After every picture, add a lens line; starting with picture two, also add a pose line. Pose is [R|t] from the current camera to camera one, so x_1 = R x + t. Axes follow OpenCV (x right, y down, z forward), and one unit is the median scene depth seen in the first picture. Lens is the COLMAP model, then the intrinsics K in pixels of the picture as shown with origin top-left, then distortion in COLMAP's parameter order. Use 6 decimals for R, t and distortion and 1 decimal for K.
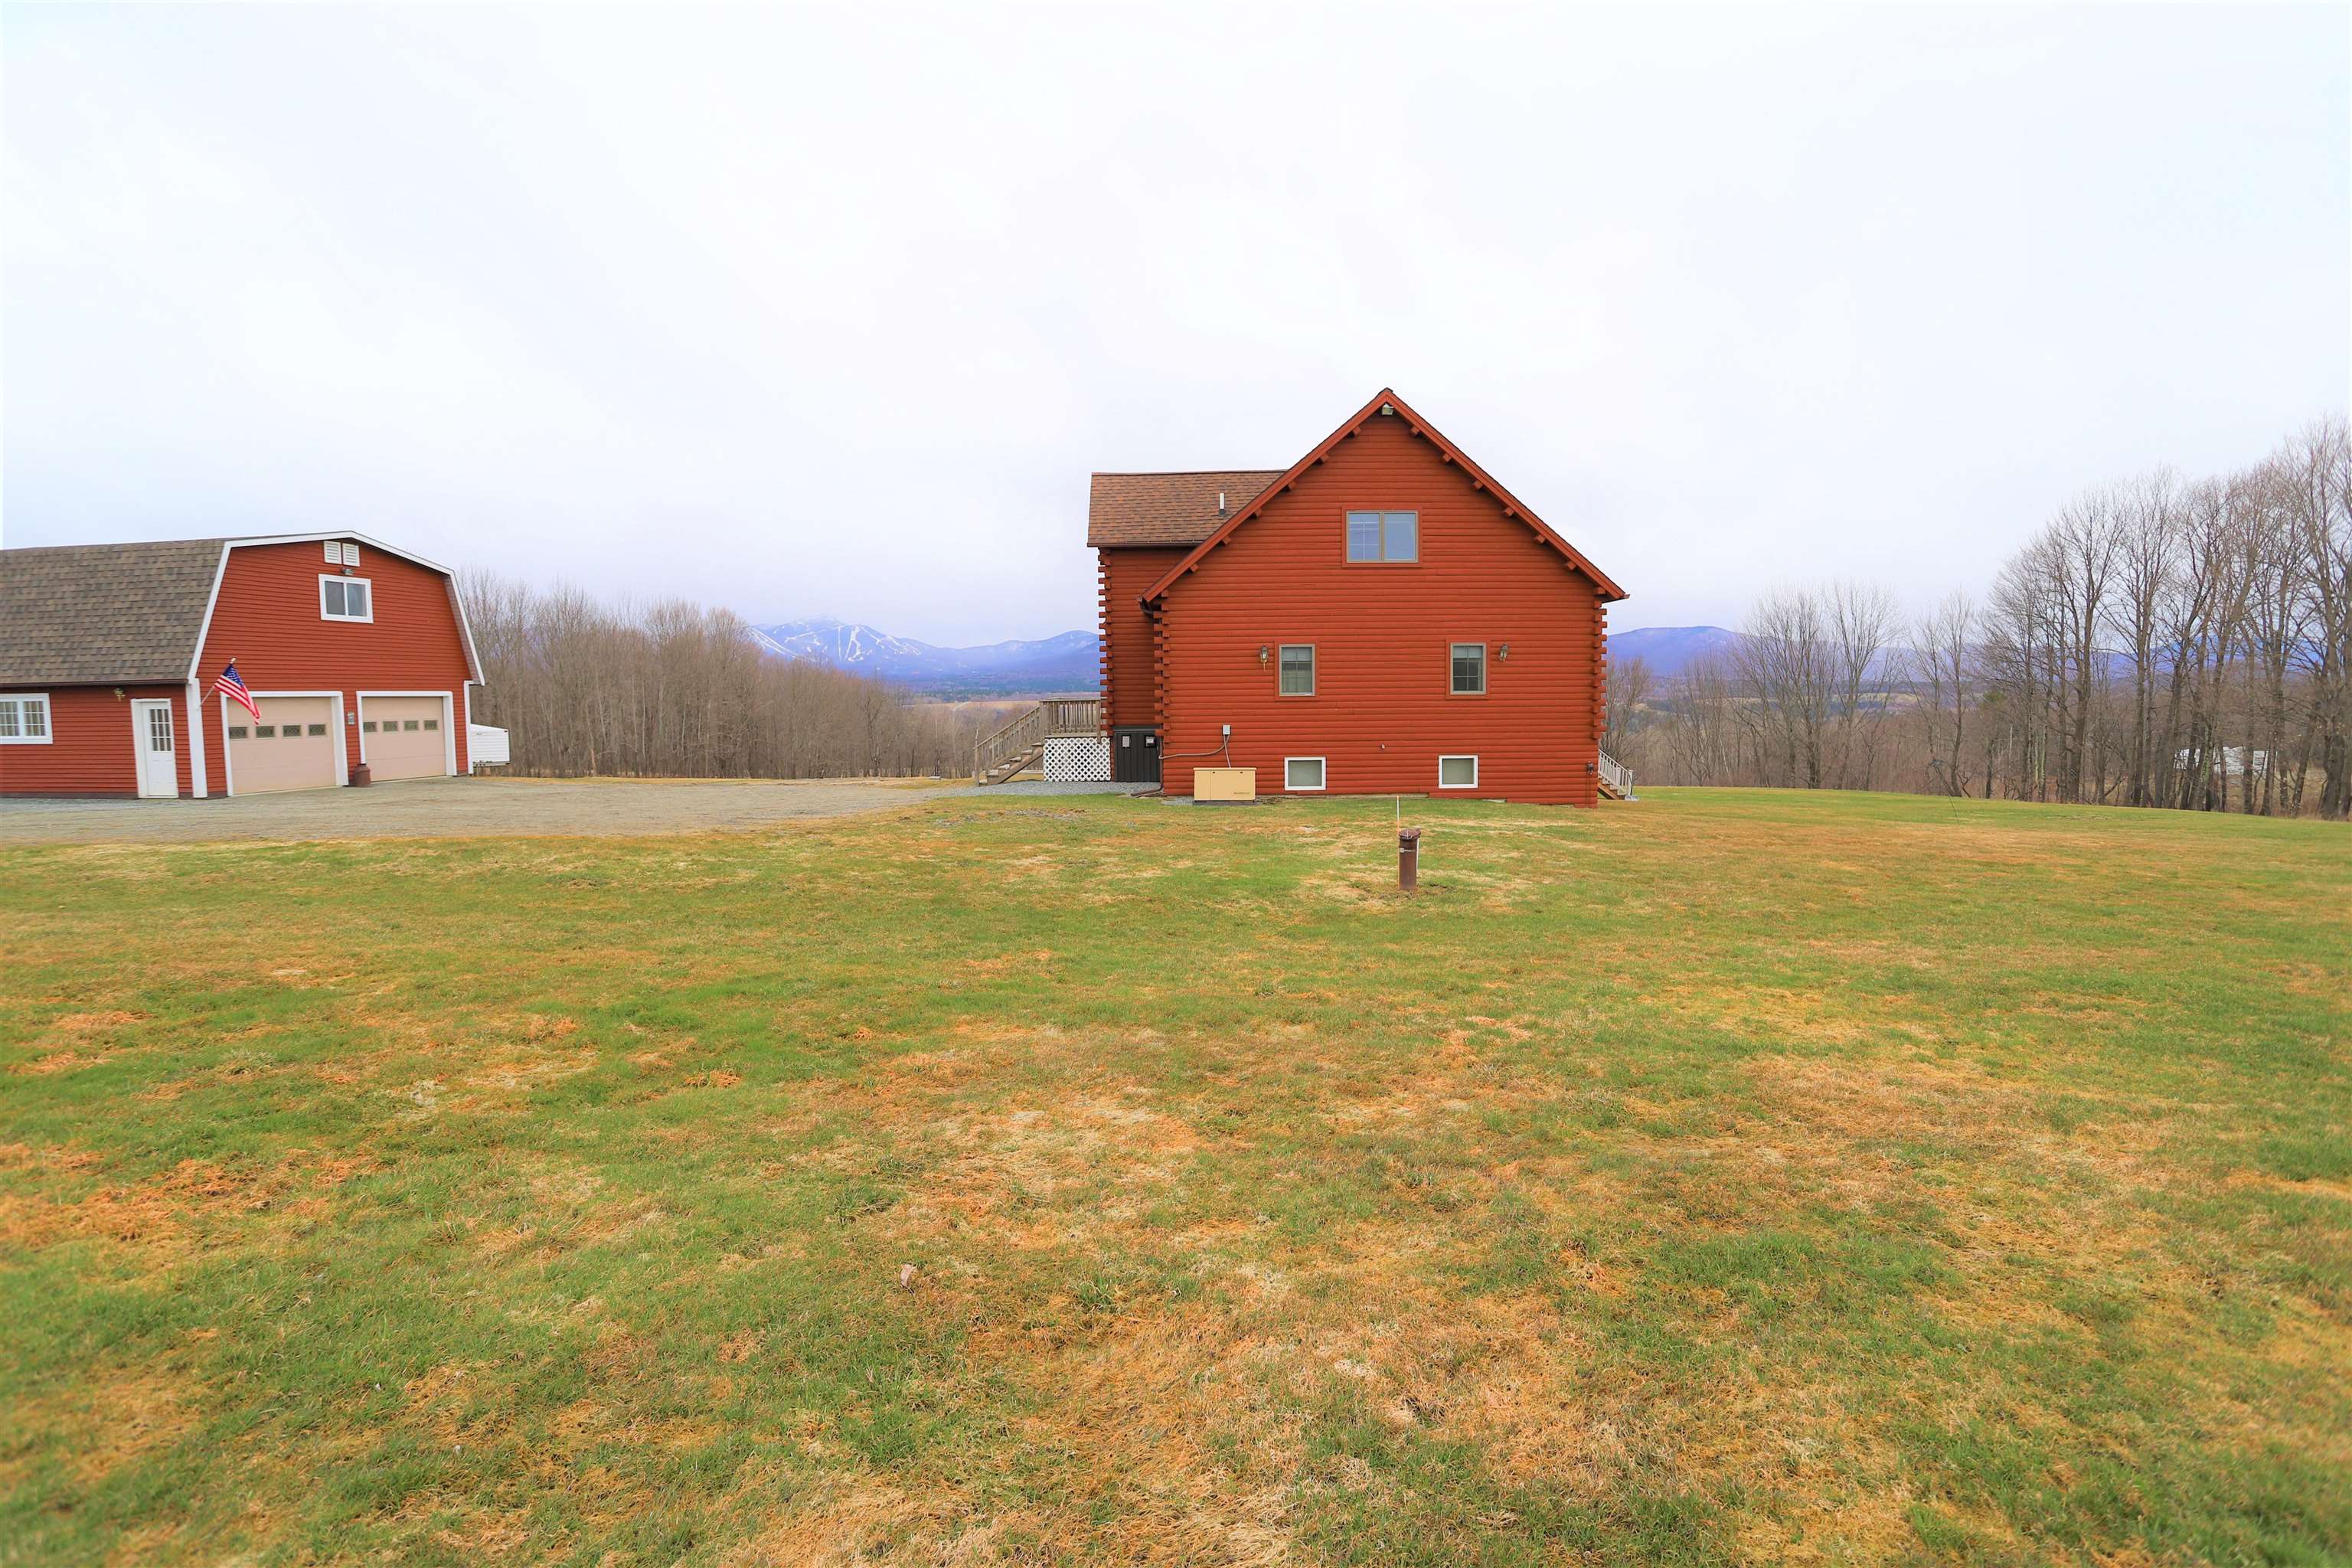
lens RADIAL K [[1155.4, 0, 1195.1], [0, 1155.4, 779.9], [0, 0, 1]] dist [-0.021285, 0.002861]
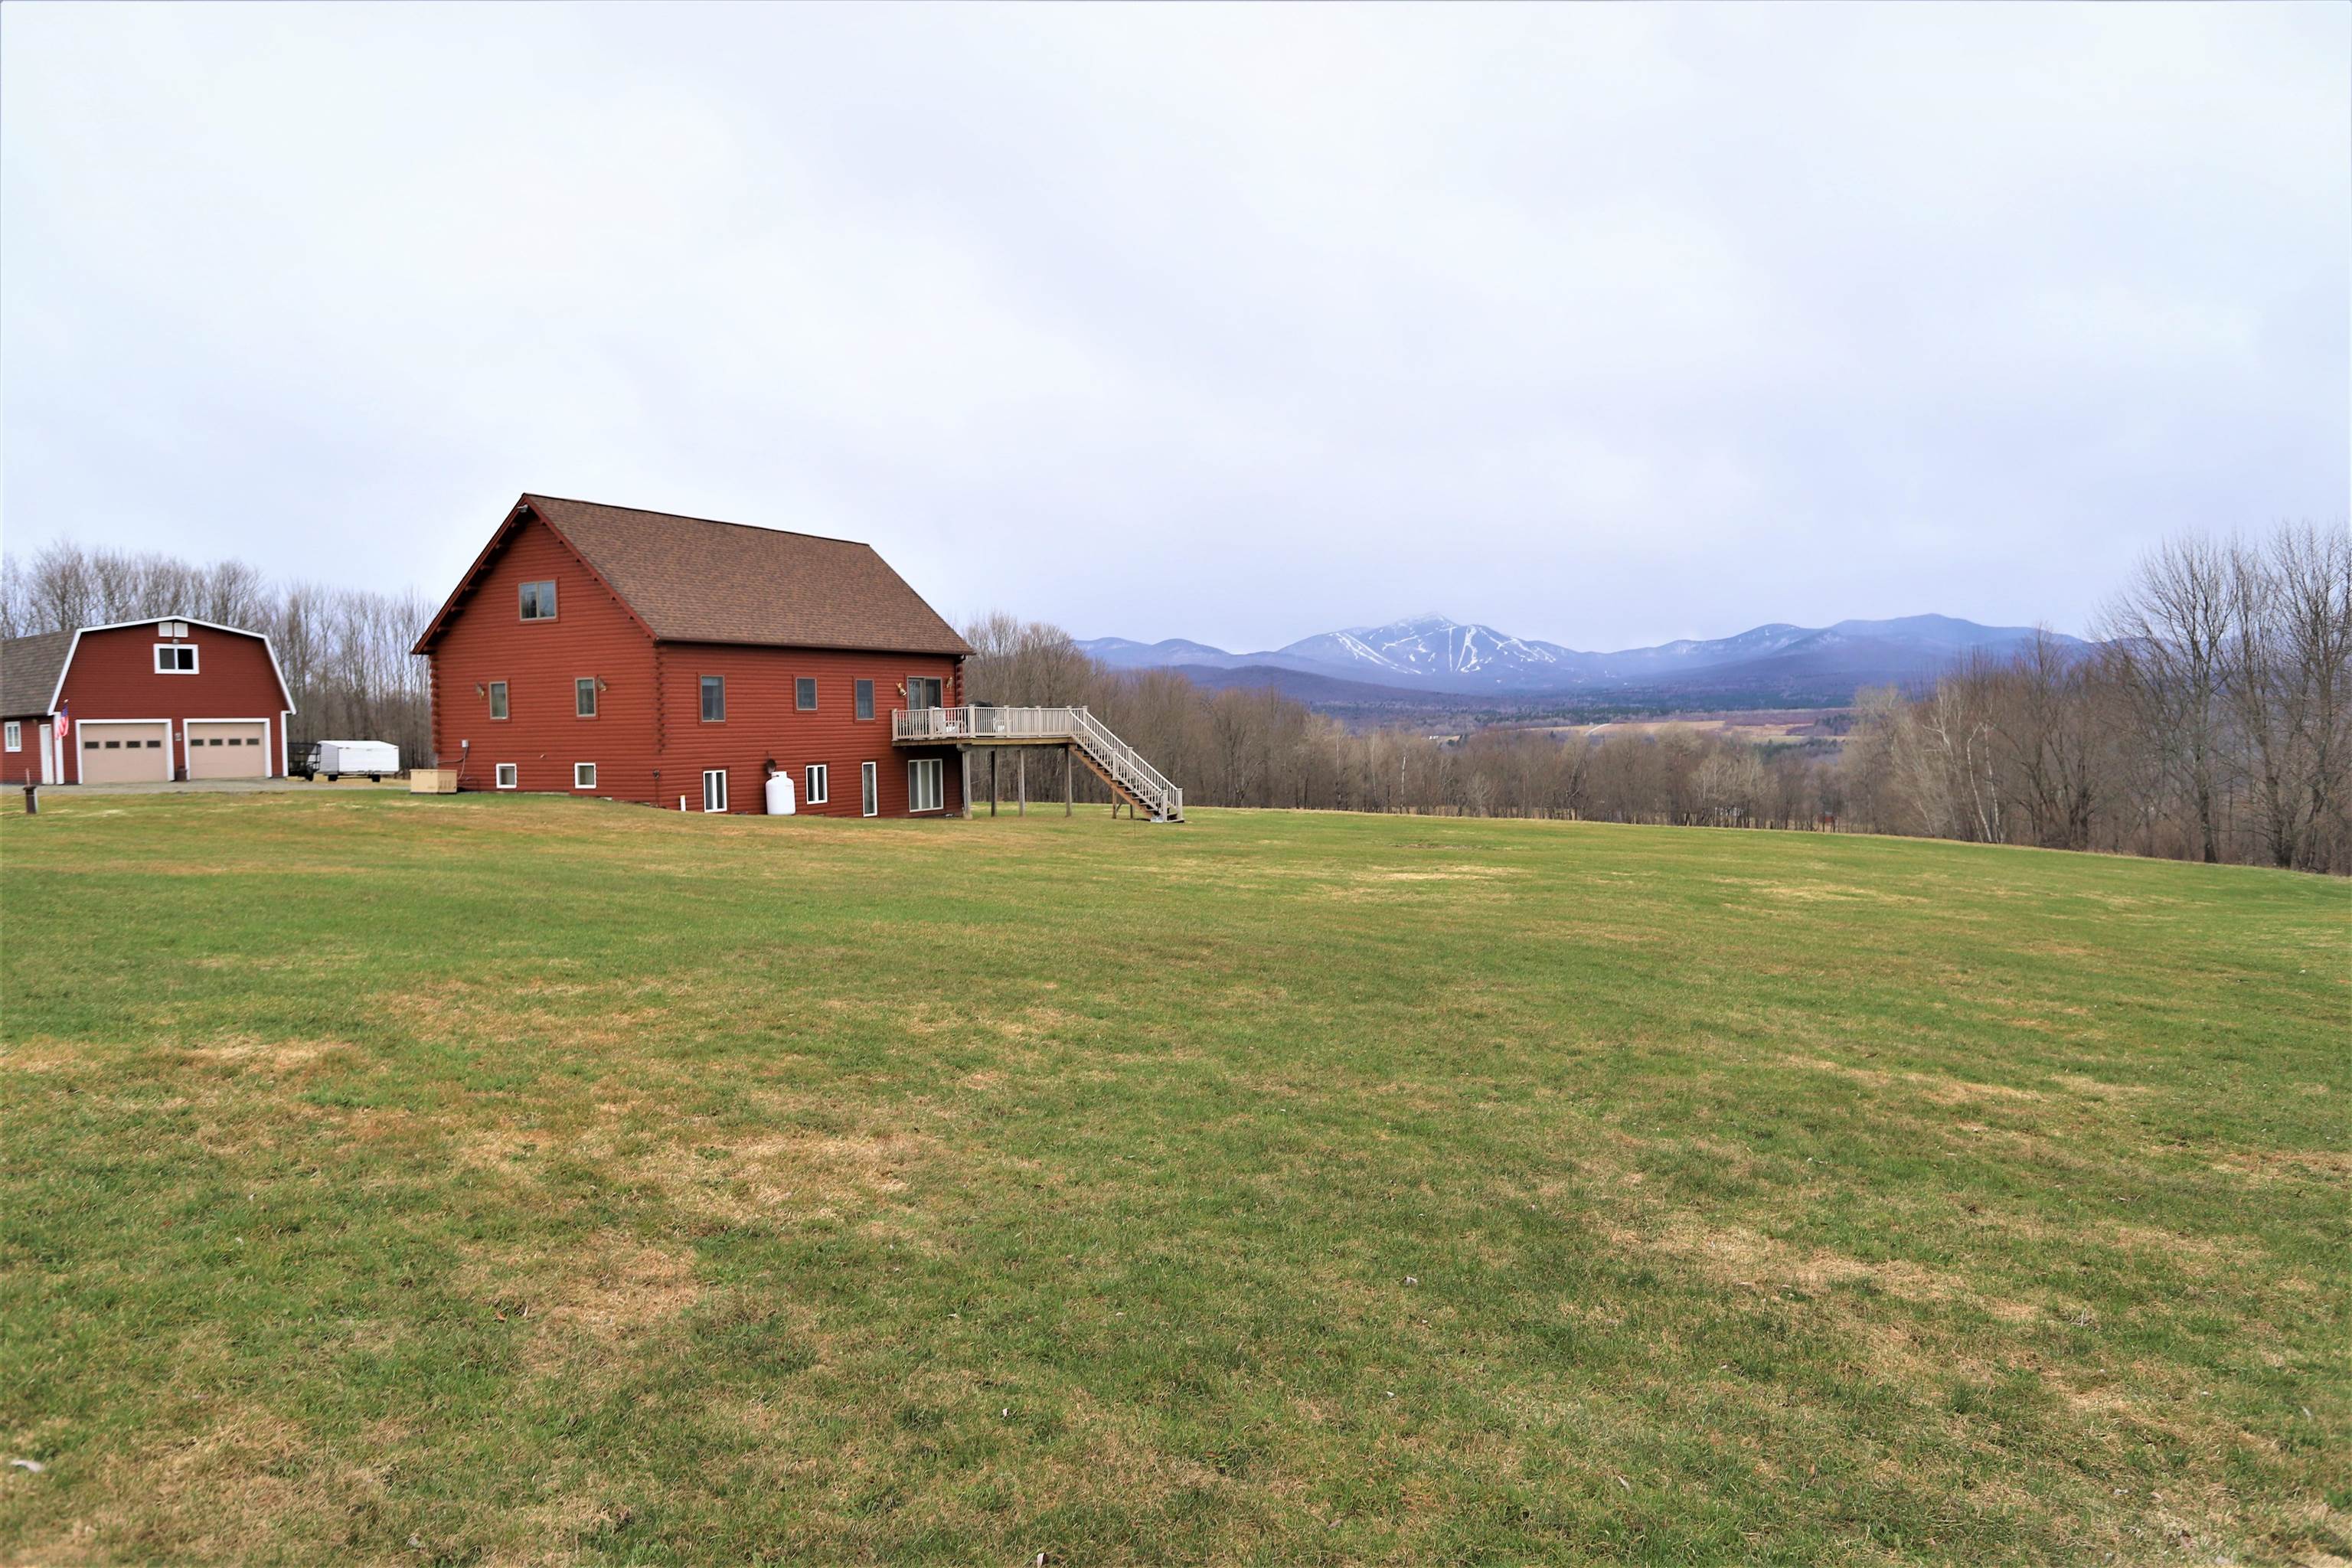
lens RADIAL K [[1519.5, 0, 1167.9], [0, 1519.5, 787.6], [0, 0, 1]] dist [0.003256, 0.007439]
pose [[0.884941, 0.014283, -0.465485, 1.375182], [-0.026330, 0.999465, -0.019388, 0.018297], [0.464959, 0.029414, 0.884844, -0.181708]]
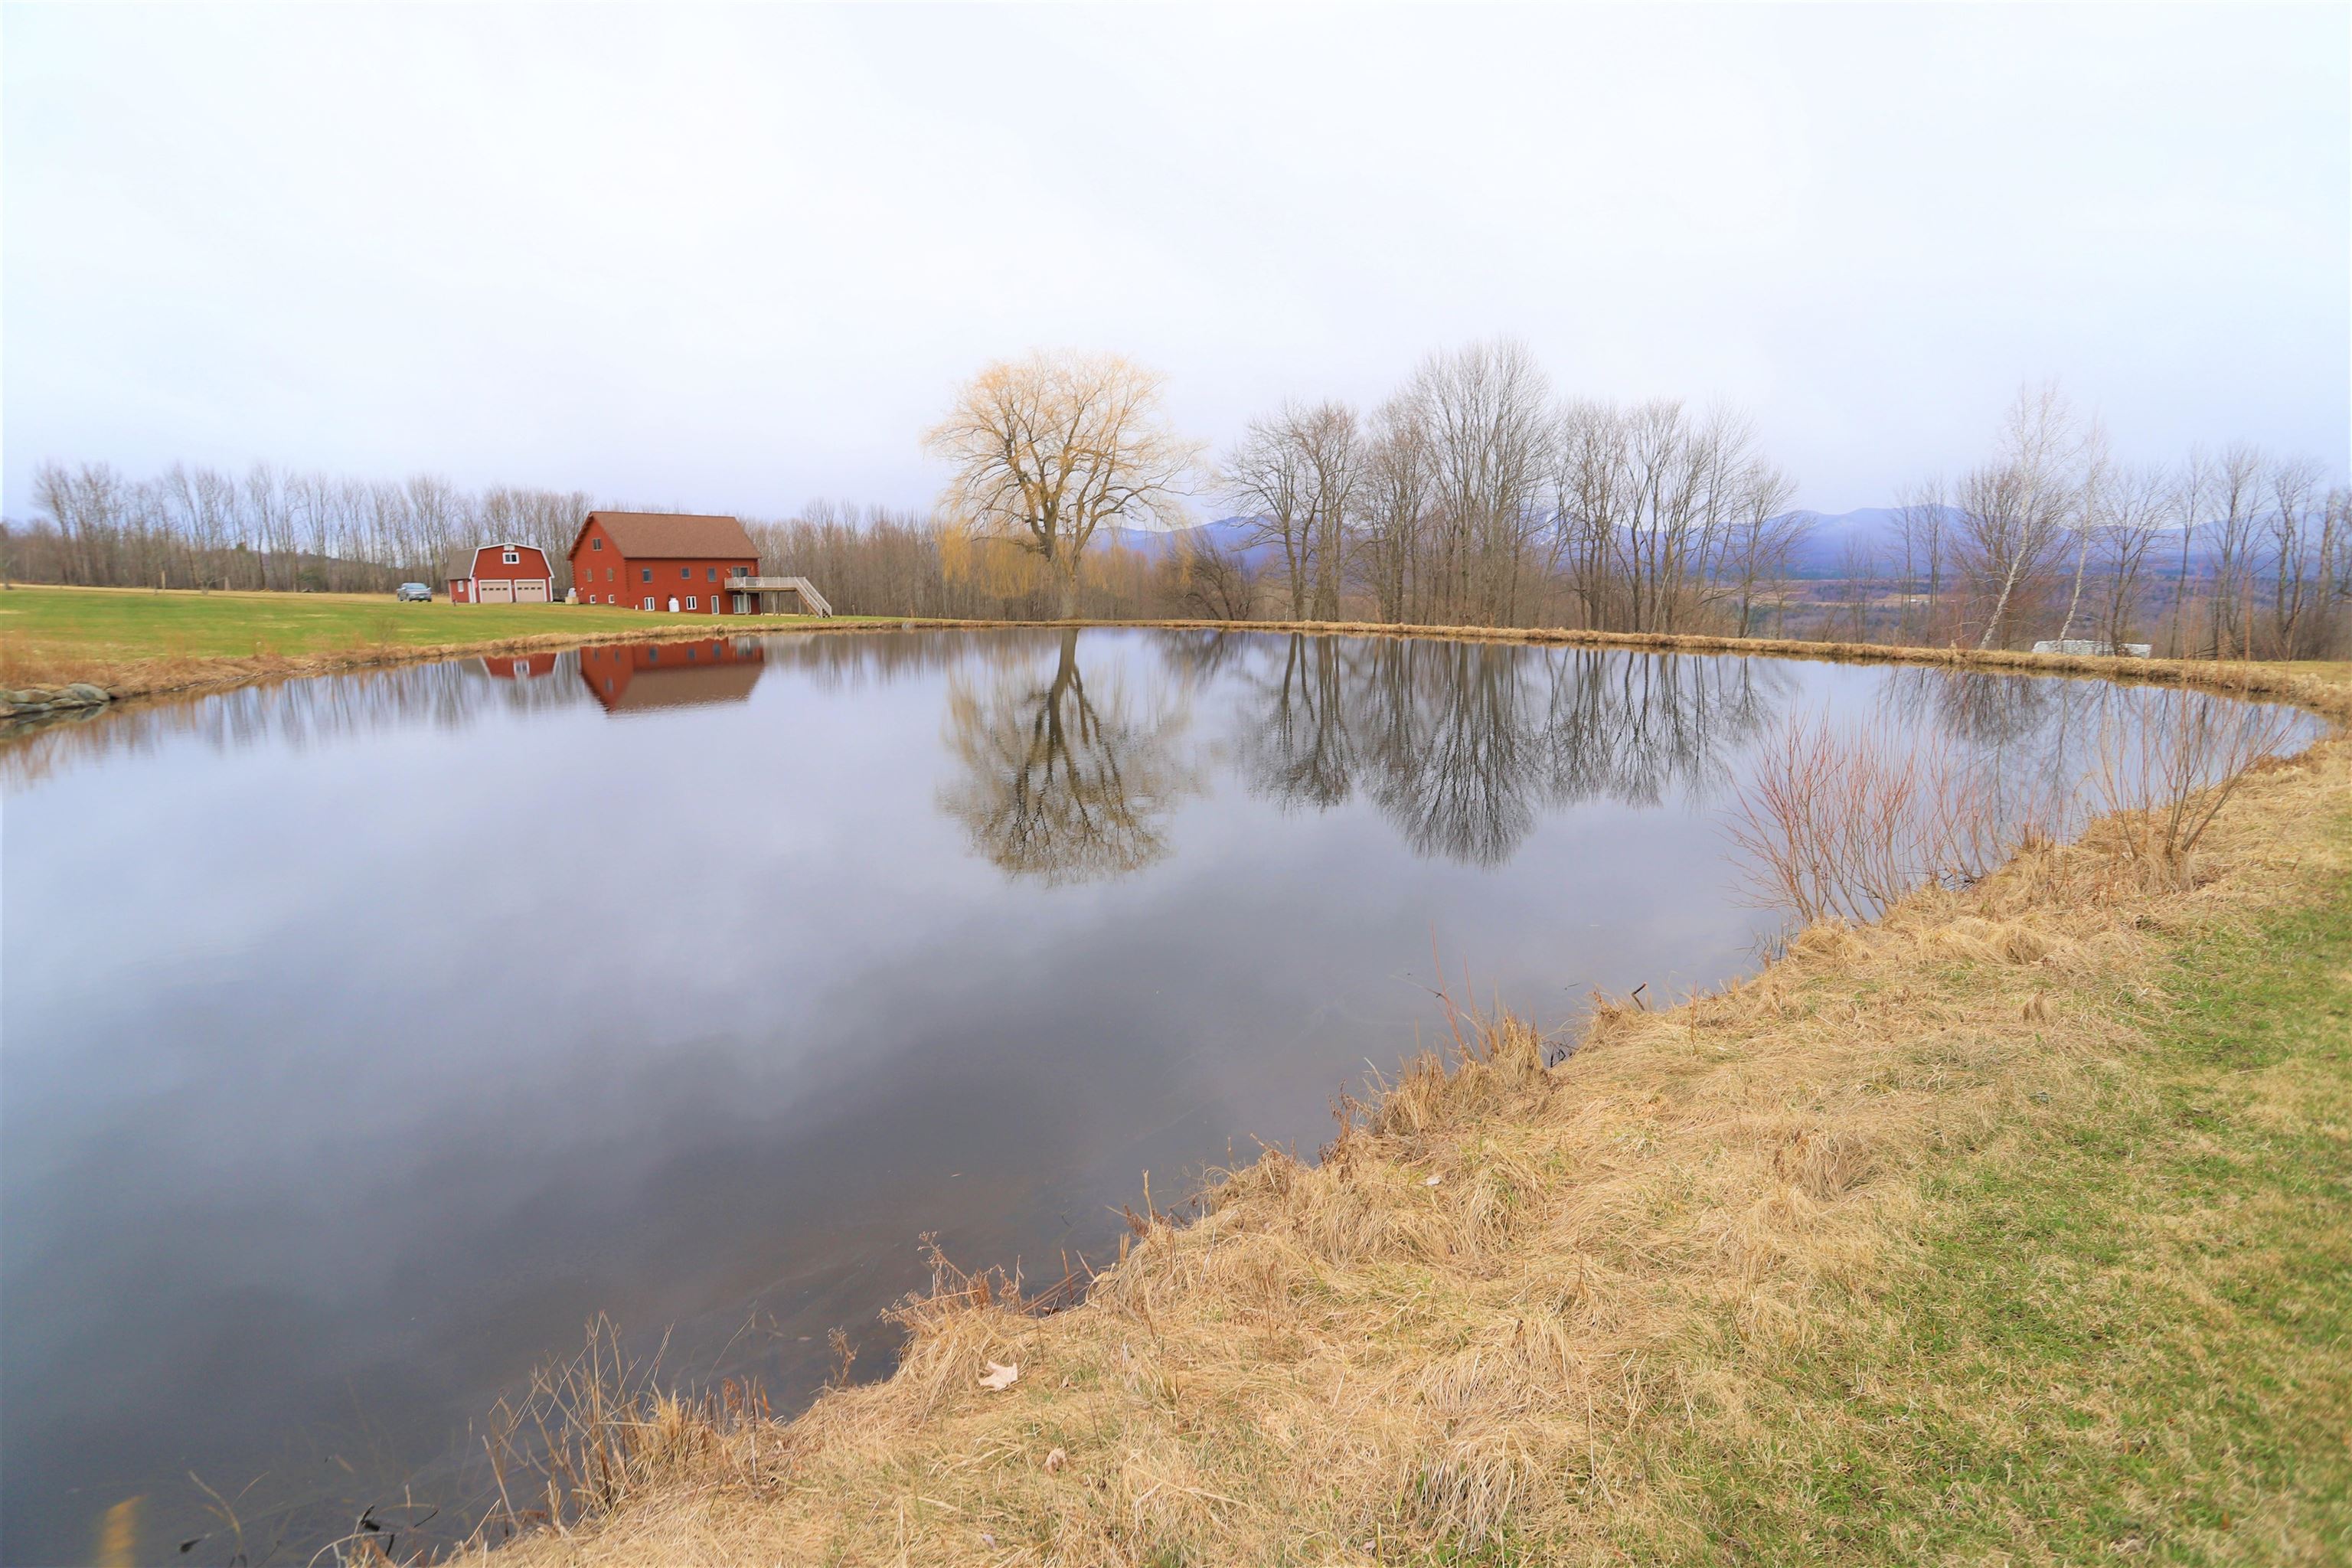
lens RADIAL K [[1155.4, 0, 1175.2], [0, 1155.4, 765.8], [0, 0, 1]] dist [-0.021285, 0.002861]
pose [[0.823778, 0.090475, -0.559646, 3.782285], [-0.039603, 0.993955, 0.102393, 0.076370], [0.565527, -0.062186, 0.822382, -1.178922]]
